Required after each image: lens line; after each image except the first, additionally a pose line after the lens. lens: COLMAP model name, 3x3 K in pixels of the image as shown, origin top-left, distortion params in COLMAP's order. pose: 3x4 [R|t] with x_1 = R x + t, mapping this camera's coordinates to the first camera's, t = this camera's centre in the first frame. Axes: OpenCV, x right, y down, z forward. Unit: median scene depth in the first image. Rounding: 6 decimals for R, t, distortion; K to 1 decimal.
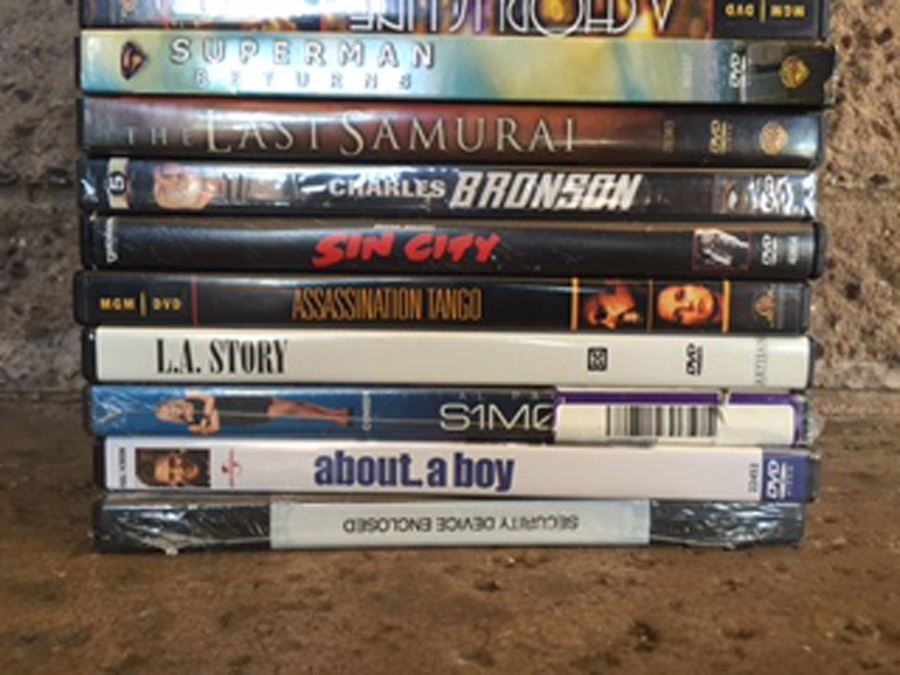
lens RADIAL K [[768.3, 0, 466.1], [0, 768.3, 363.3], [0, 0, 1]] dist [0.061776, -0.109372]
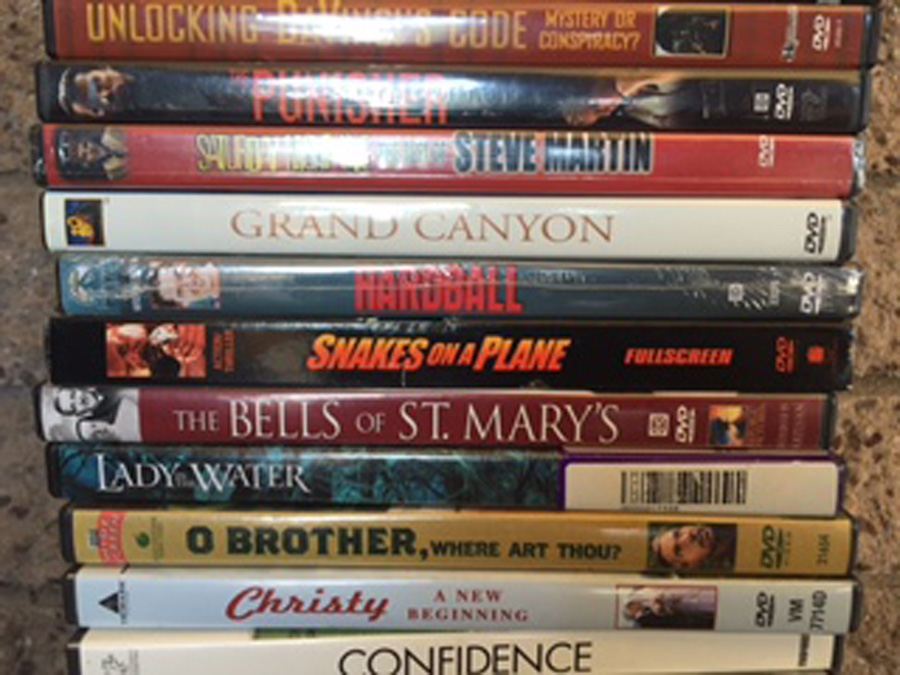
lens RADIAL K [[768.3, 0, 466.9], [0, 768.3, 333.6], [0, 0, 1]] dist [0.061776, -0.109372]
pose [[0.999519, -0.011077, 0.028962, -0.023243], [0.008521, 0.996176, 0.086957, -0.656419], [-0.029814, -0.086669, 0.995791, 0.009835]]
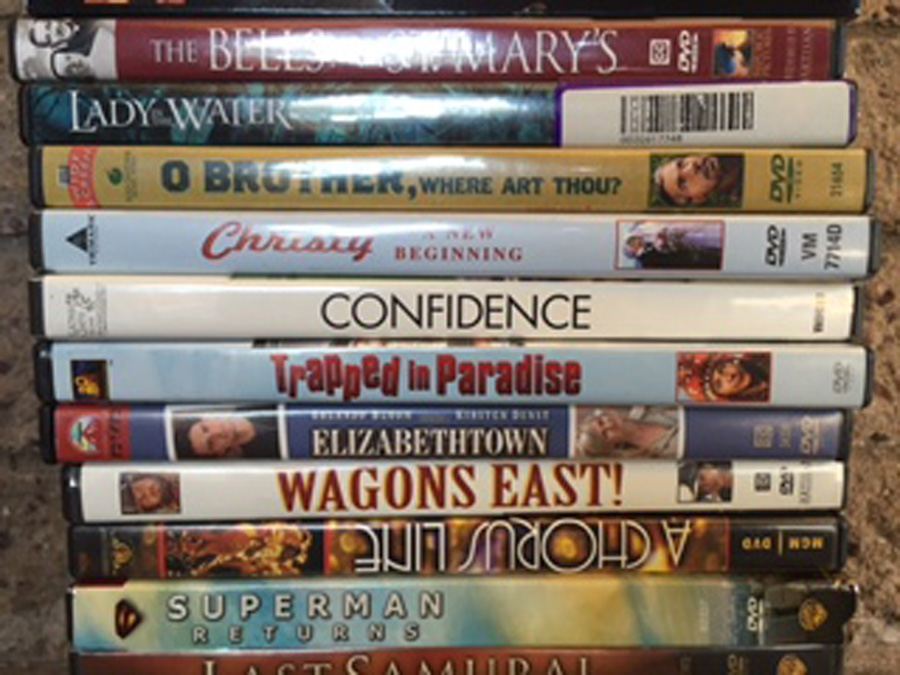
lens RADIAL K [[768.3, 0, 466.4], [0, 768.3, 336.7], [0, 0, 1]] dist [0.061776, -0.109372]
pose [[0.999705, -0.008746, 0.022643, -0.016510], [0.008331, 0.999797, 0.018368, -0.396647], [-0.022799, -0.018174, 0.999575, 0.022467]]
